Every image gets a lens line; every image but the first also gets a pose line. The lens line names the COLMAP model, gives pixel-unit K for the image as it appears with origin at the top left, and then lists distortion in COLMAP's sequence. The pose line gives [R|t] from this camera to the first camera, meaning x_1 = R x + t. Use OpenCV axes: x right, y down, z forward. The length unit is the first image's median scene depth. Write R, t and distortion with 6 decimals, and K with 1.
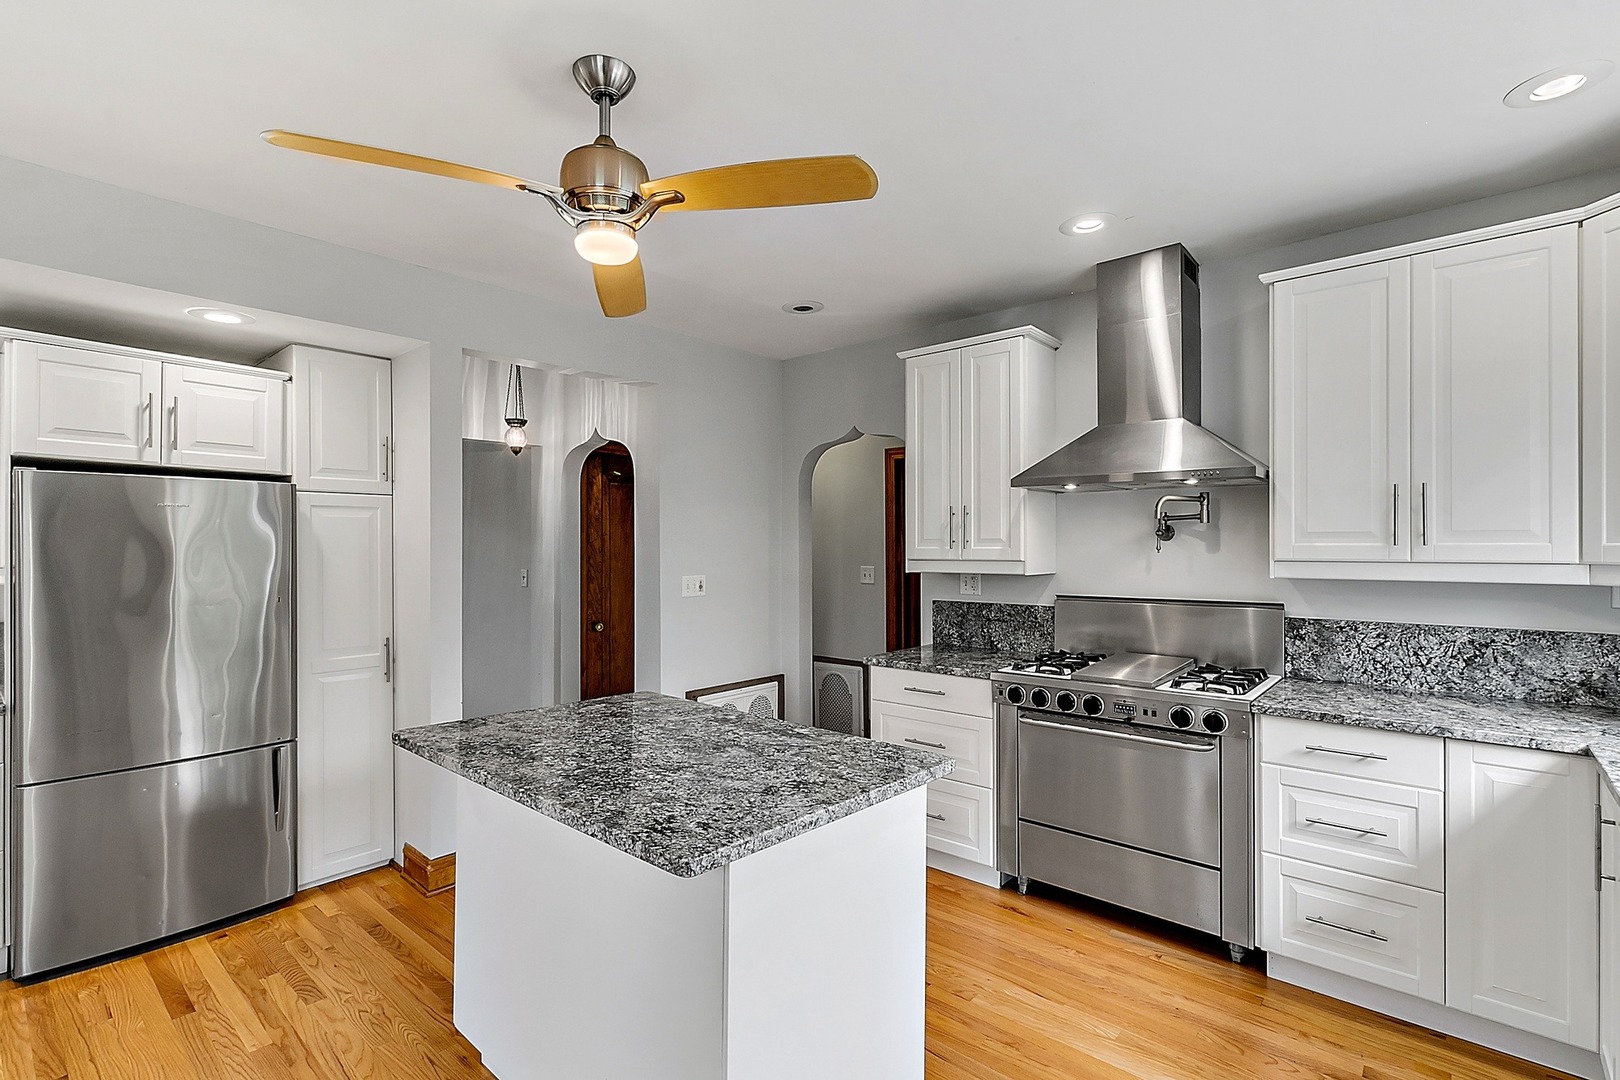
lens RADIAL K [[743.8, 0, 810.0], [0, 743.8, 540.0], [0, 0, 1]] dist [0.002386, 0.000548]
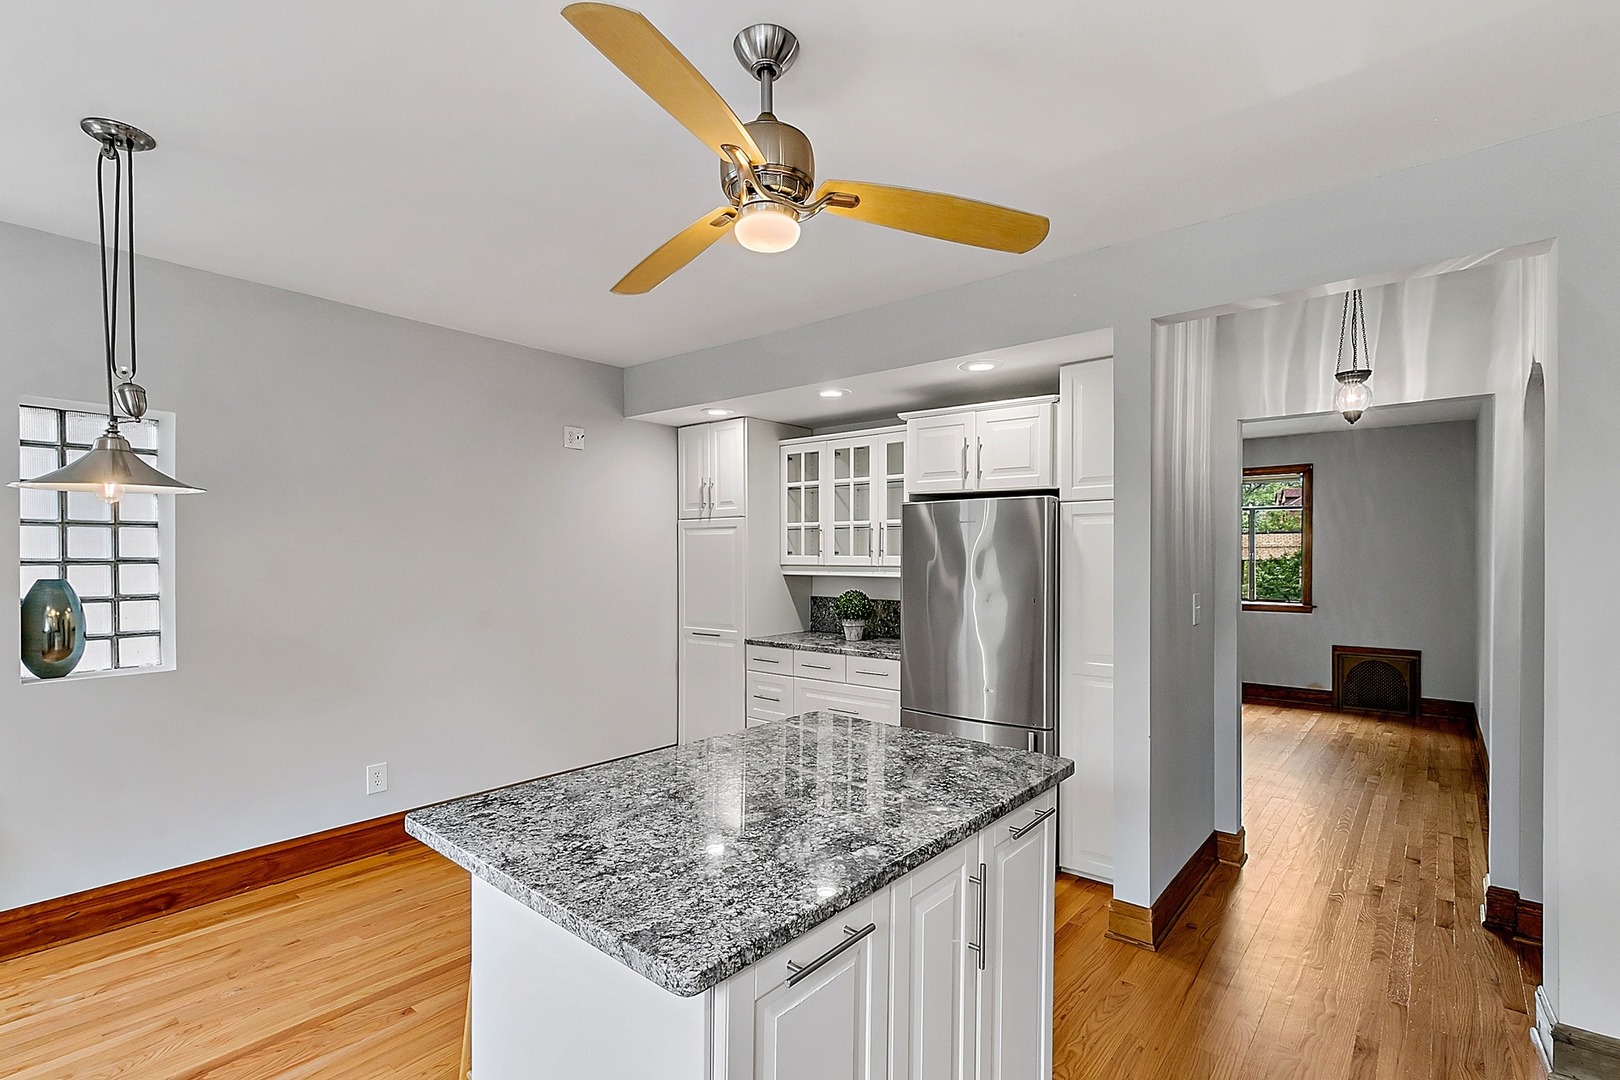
lens RADIAL K [[758.2, 0, 808.0], [0, 758.2, 558.0], [0, 0, 1]] dist [0.002031, 0.000260]
pose [[0.024558, 0.006334, -0.999678, 0.676182], [0.008087, 0.999946, 0.006534, 0.007987], [0.999666, -0.008245, 0.024505, 1.021569]]
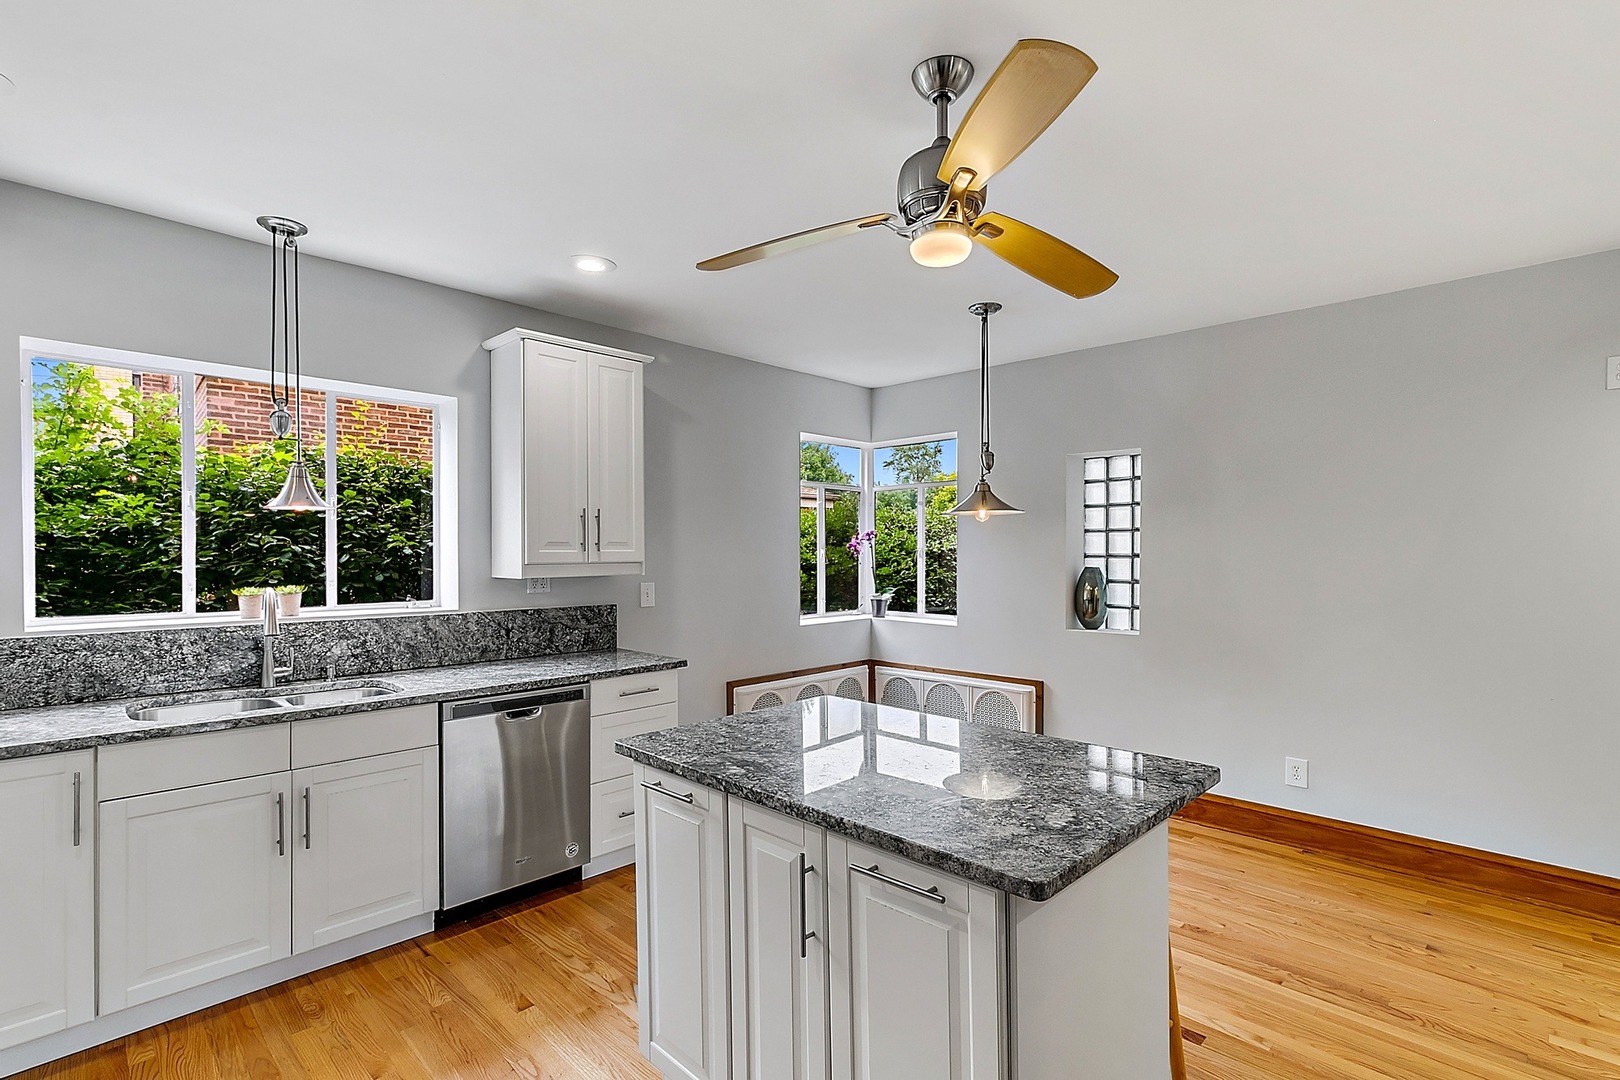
lens RADIAL K [[758.2, 0, 808.0], [0, 758.2, 558.0], [0, 0, 1]] dist [0.002031, 0.000260]
pose [[-0.997856, 0.000156, 0.065442, -0.165556], [0.000085, 0.999999, -0.001084, 0.023630], [-0.065442, -0.001076, -0.997856, 2.012335]]
